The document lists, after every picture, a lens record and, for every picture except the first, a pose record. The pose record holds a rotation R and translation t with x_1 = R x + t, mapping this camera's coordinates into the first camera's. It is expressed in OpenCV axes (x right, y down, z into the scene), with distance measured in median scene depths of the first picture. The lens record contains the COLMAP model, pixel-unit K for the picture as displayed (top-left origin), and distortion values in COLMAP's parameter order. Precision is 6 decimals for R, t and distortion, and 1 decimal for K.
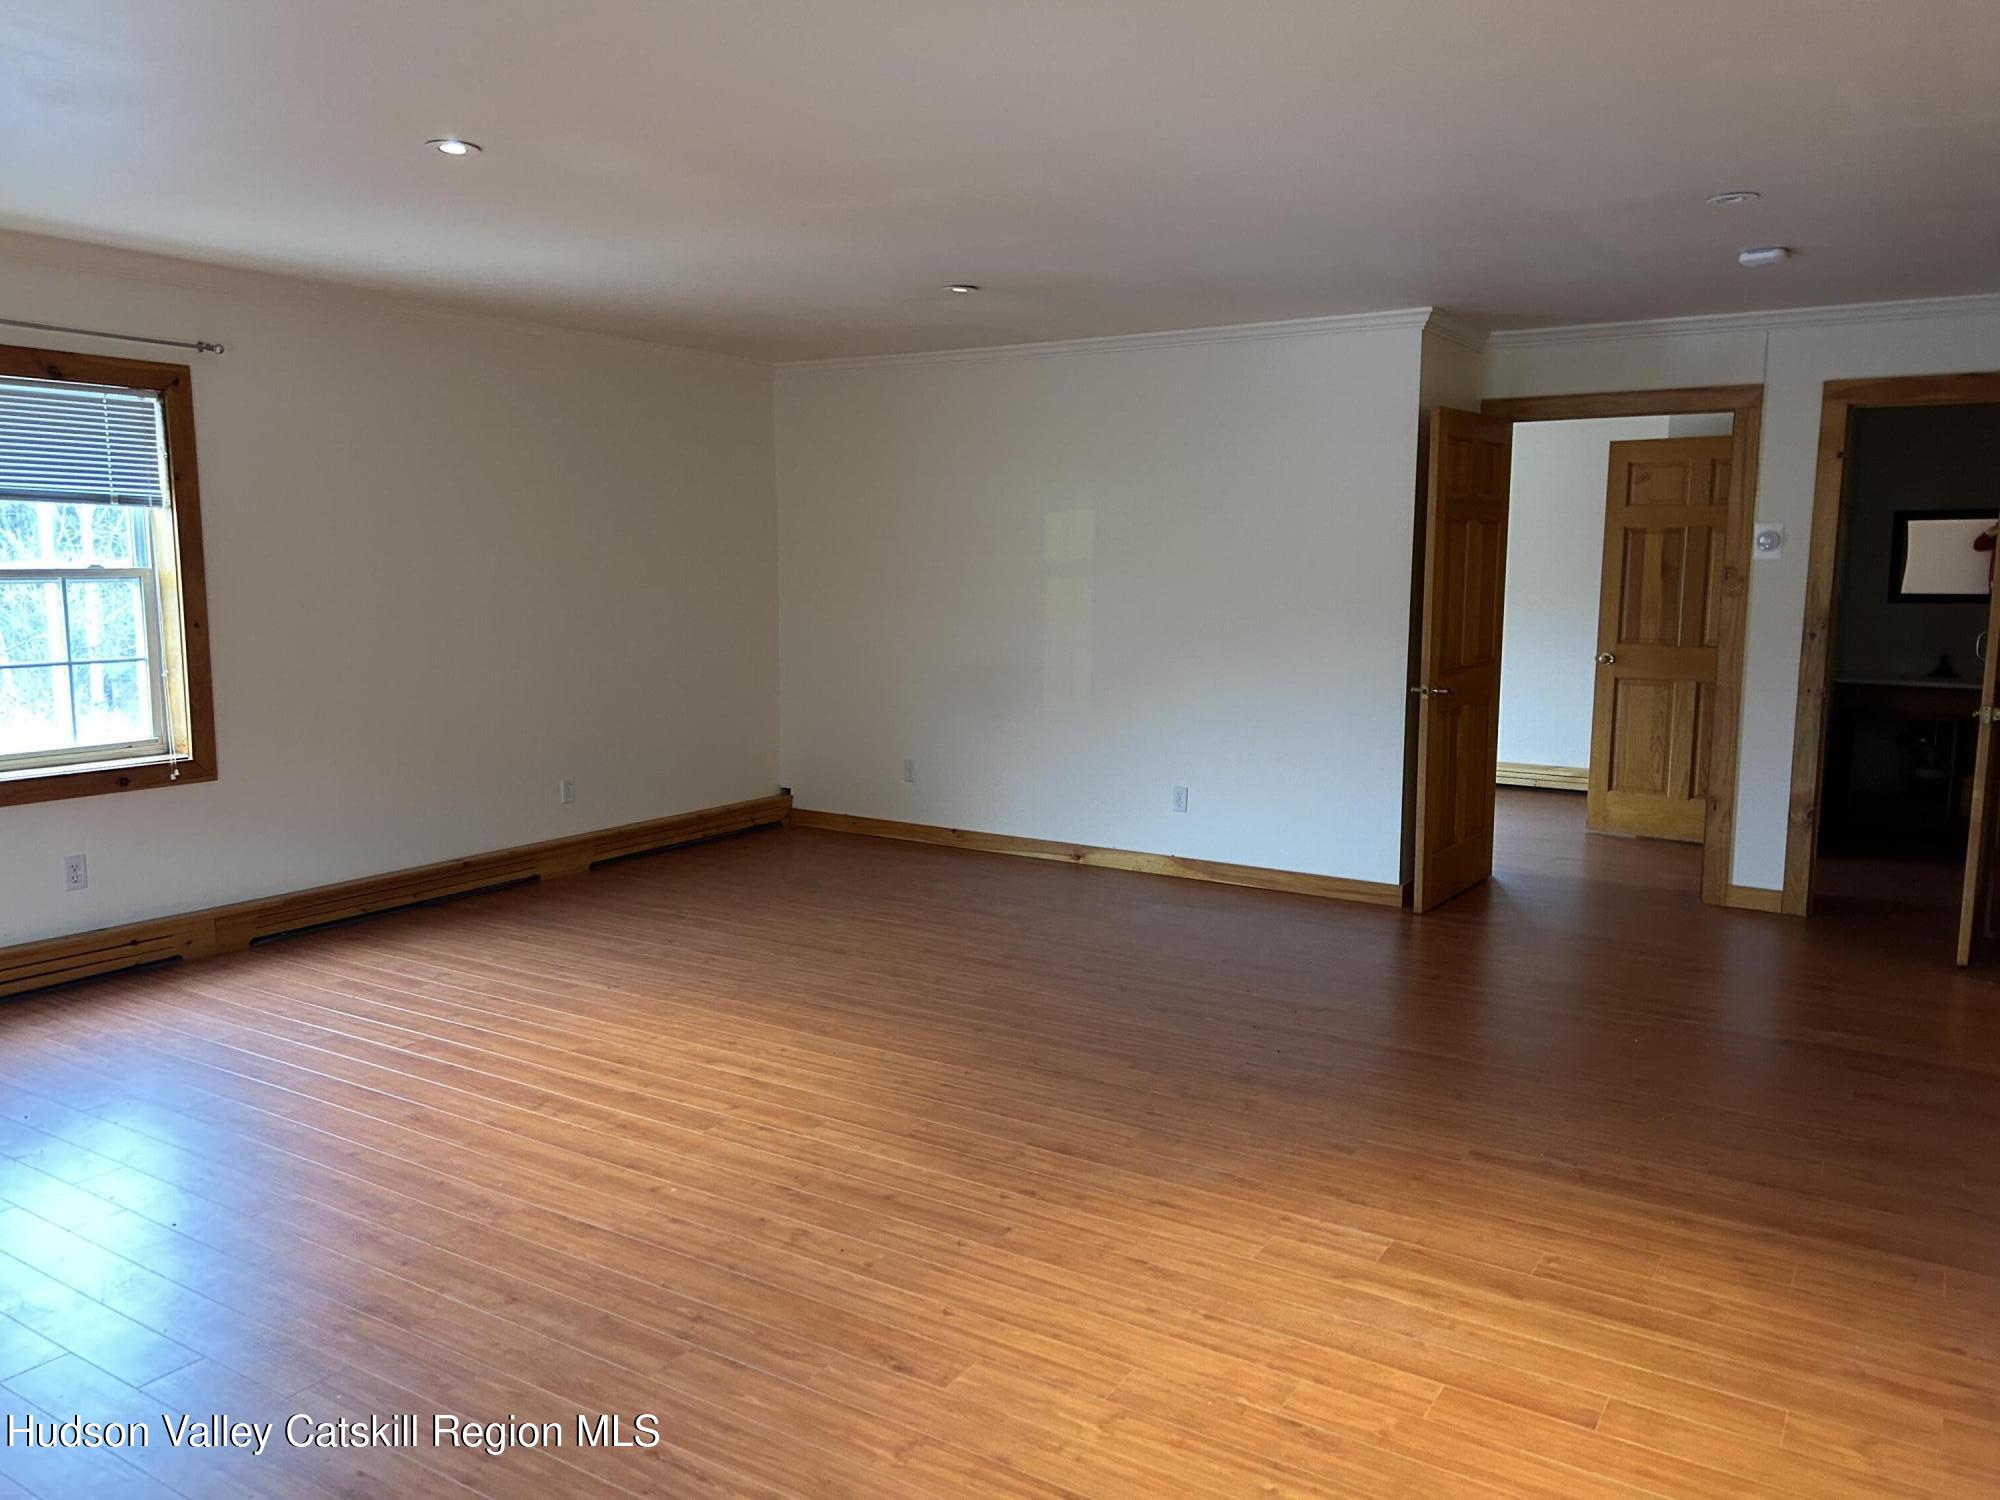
lens RADIAL K [[1516.6, 0, 996.9], [0, 1516.6, 747.3], [0, 0, 1]] dist [0.090493, -0.039529]
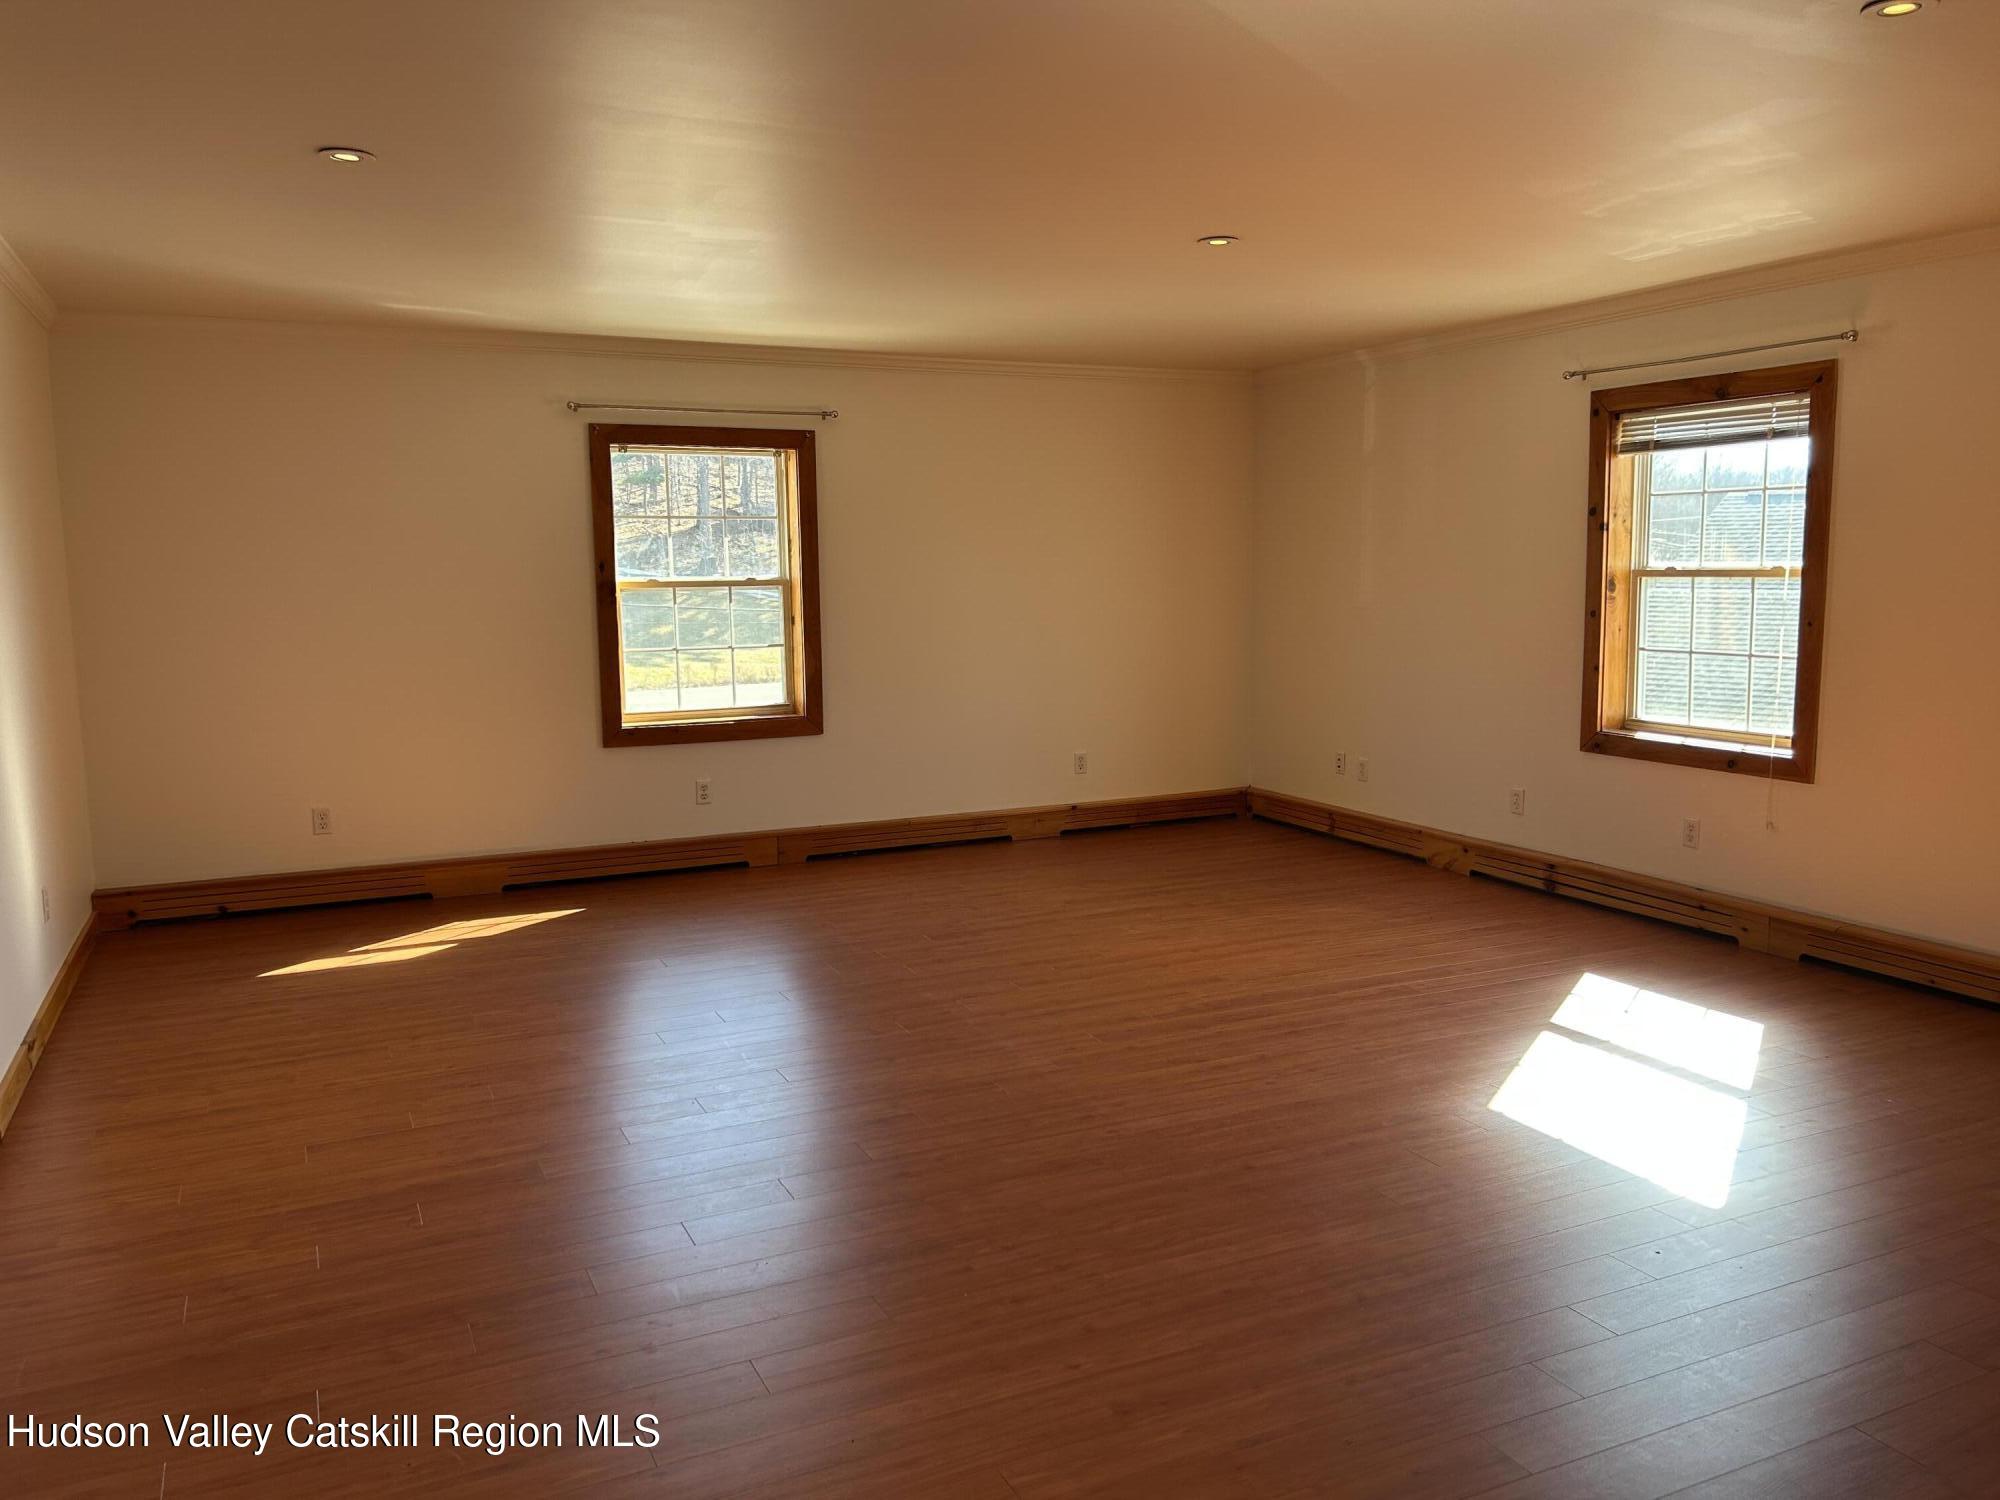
lens RADIAL K [[1516.6, 0, 992.1], [0, 1516.6, 751.4], [0, 0, 1]] dist [0.090493, -0.039529]
pose [[-0.534312, 0.107657, -0.838403, 0.807807], [-0.103285, 0.976109, 0.191163, -0.182648], [0.838953, 0.188736, -0.510428, 1.466616]]
